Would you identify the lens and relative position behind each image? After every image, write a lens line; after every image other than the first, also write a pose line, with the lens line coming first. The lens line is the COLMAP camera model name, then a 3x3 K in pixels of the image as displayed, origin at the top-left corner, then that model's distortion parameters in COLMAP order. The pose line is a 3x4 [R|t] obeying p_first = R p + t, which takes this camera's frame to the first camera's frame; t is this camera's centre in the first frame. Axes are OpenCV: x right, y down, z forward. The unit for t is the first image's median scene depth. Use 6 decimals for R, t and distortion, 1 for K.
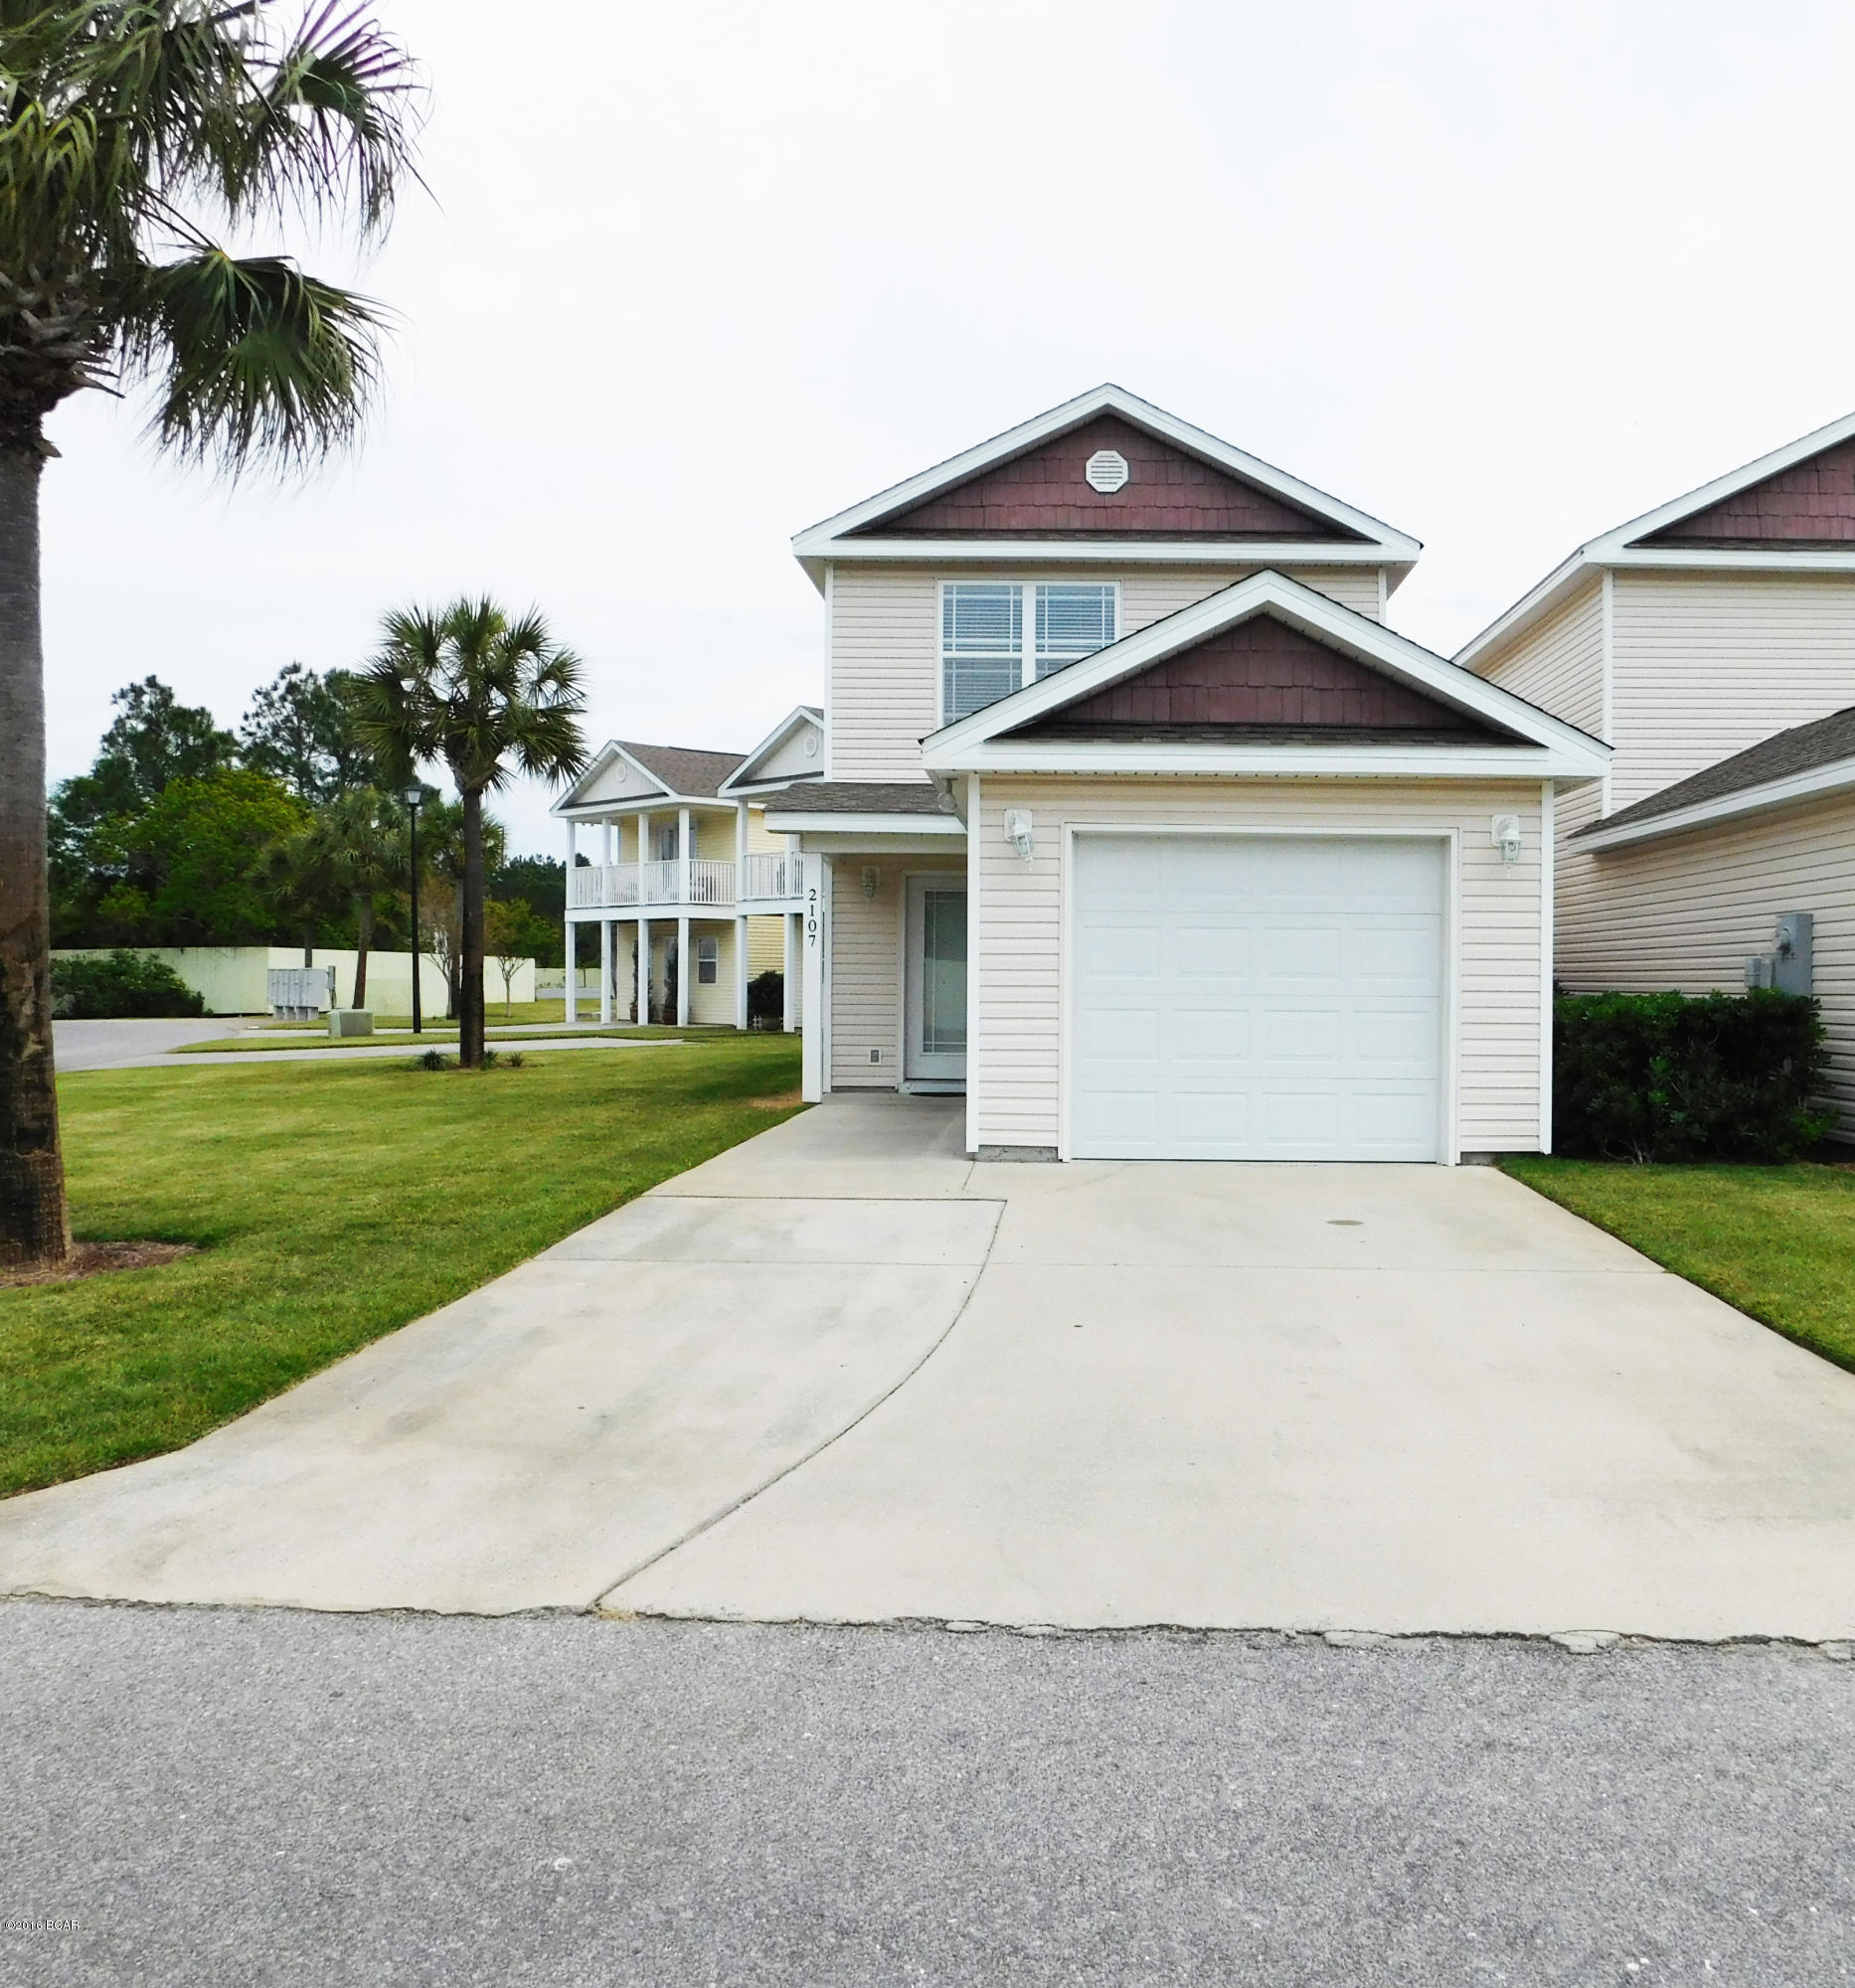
lens RADIAL K [[1702.5, 0, 927.5], [0, 1702.5, 994.0], [0, 0, 1]] dist [-0.048740, 0.023460]
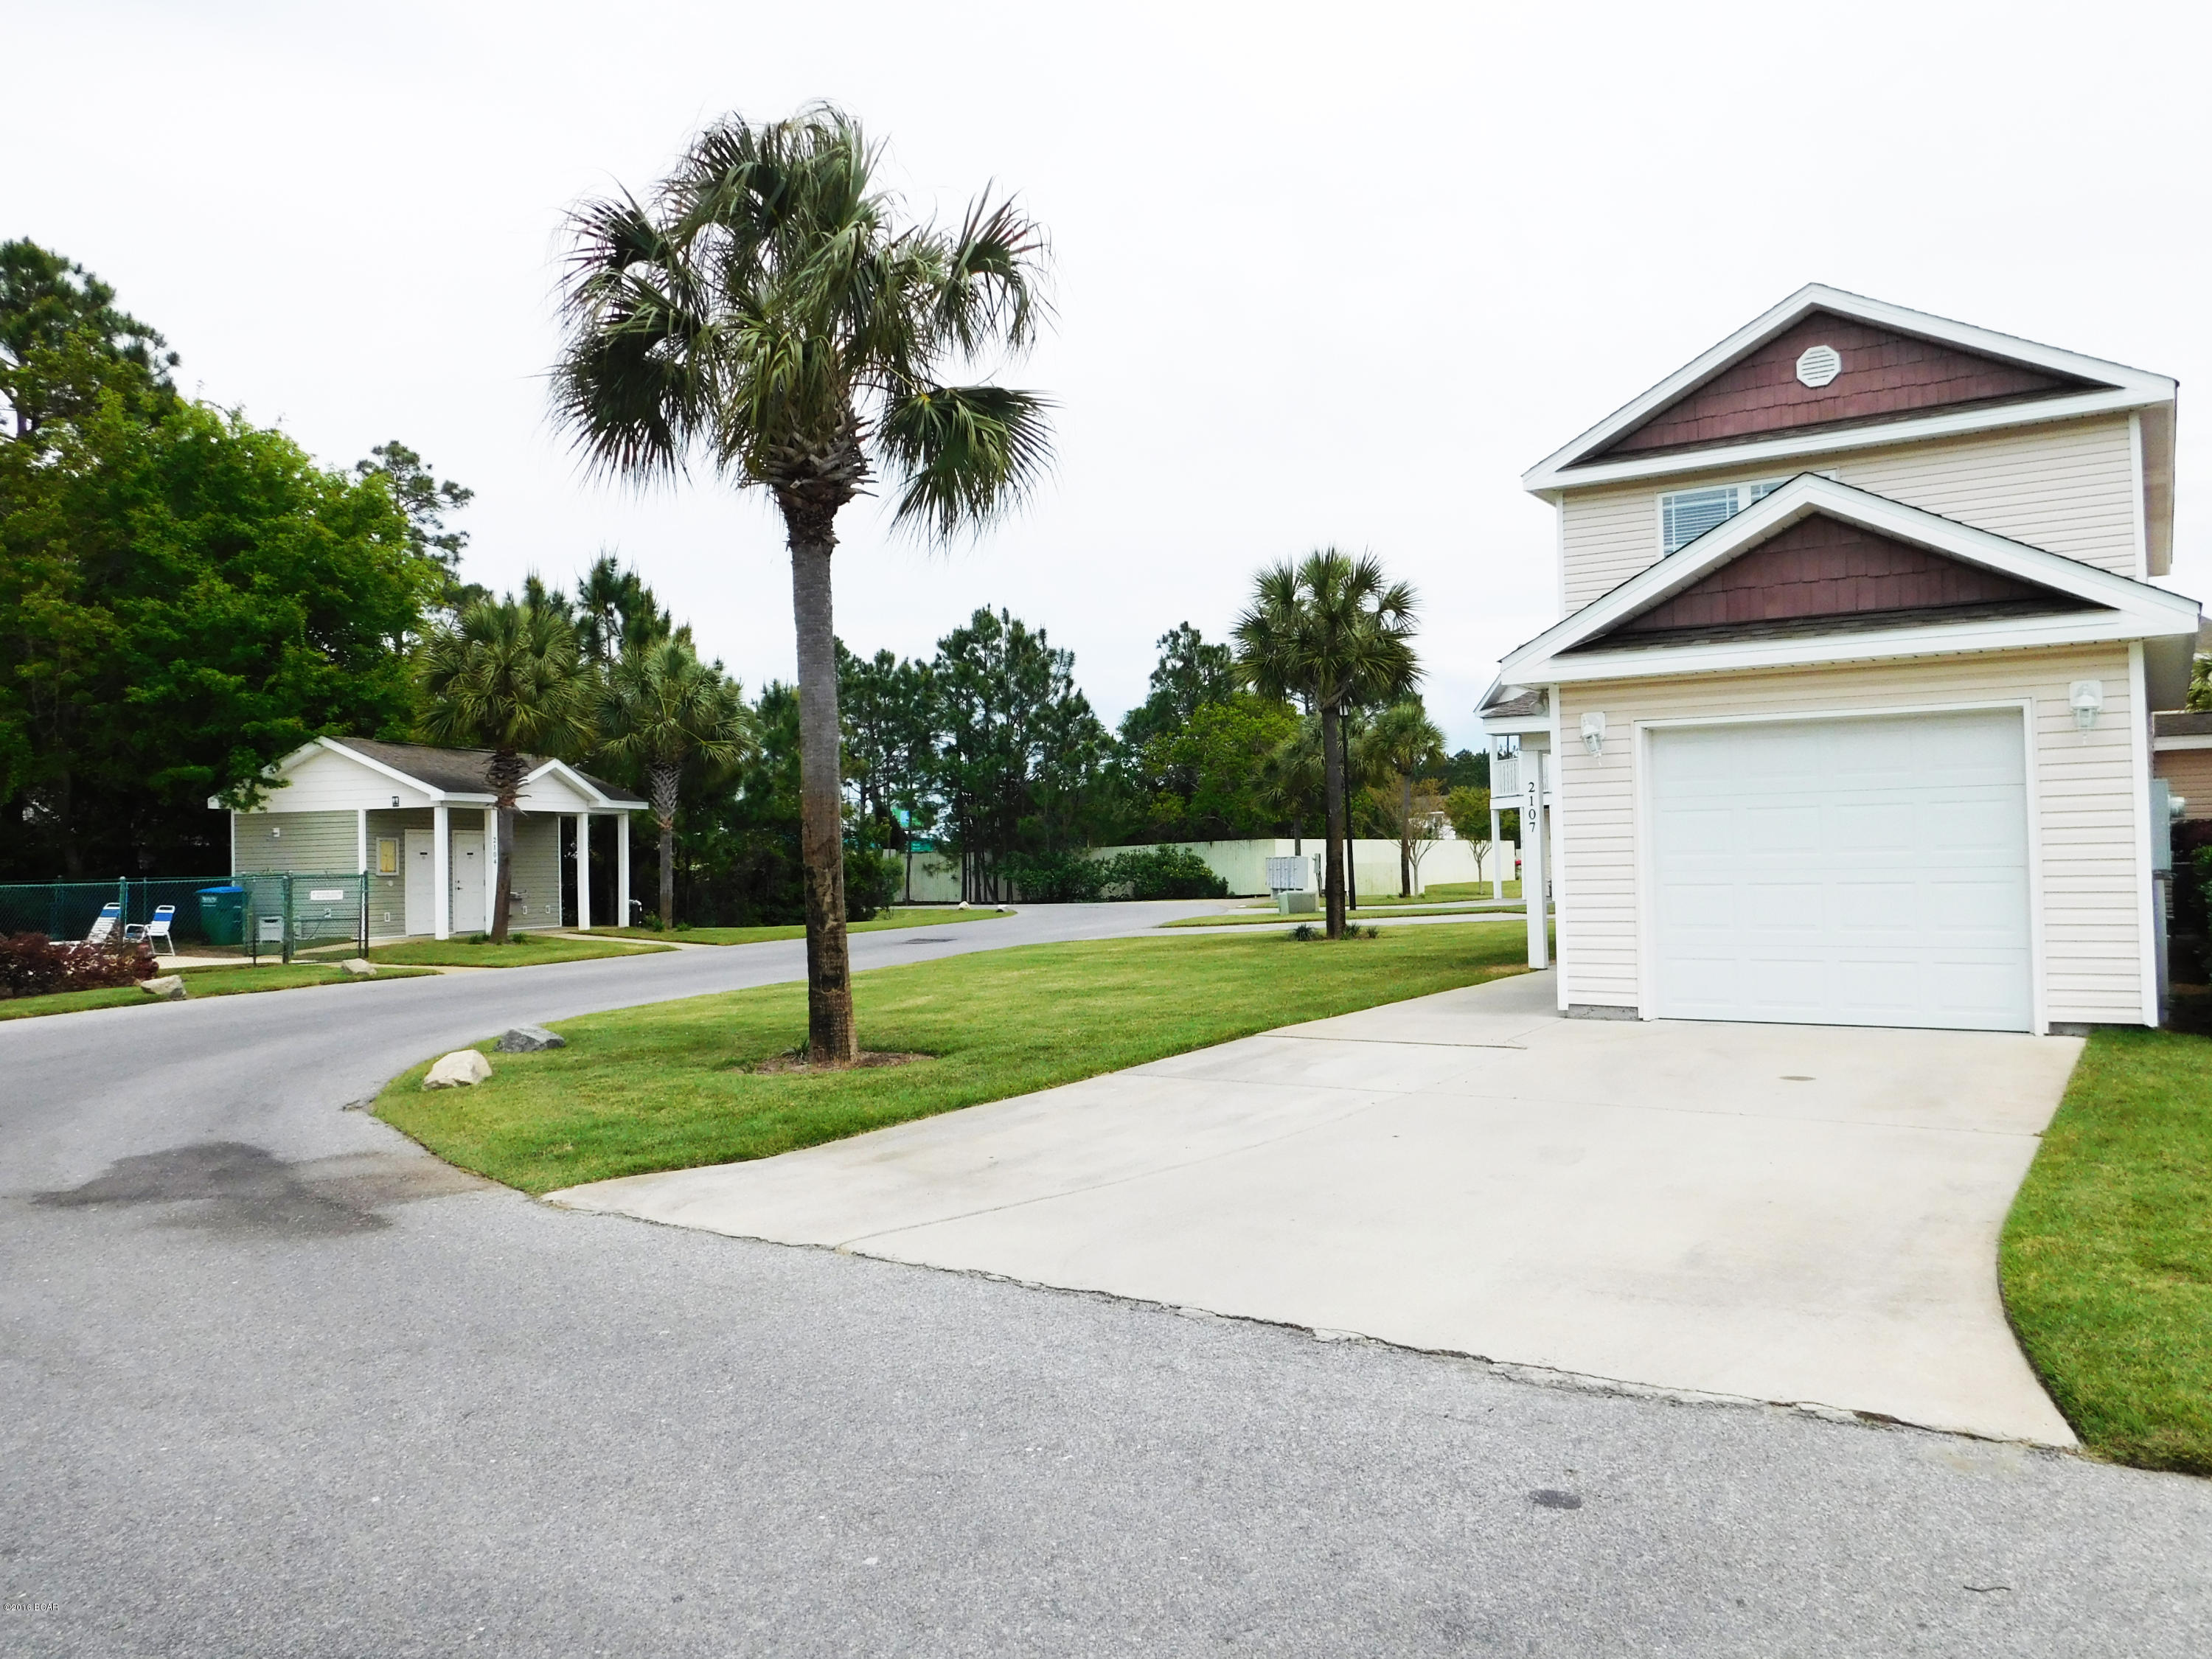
lens RADIAL K [[1612.7, 0, 1106.0], [0, 1612.7, 829.5], [0, 0, 1]] dist [-0.006839, 0.001523]
pose [[0.847176, -0.034952, -0.530162, 0.349161], [0.021327, 0.999267, -0.031800, -0.001573], [0.530884, 0.015633, 0.847300, -0.096195]]
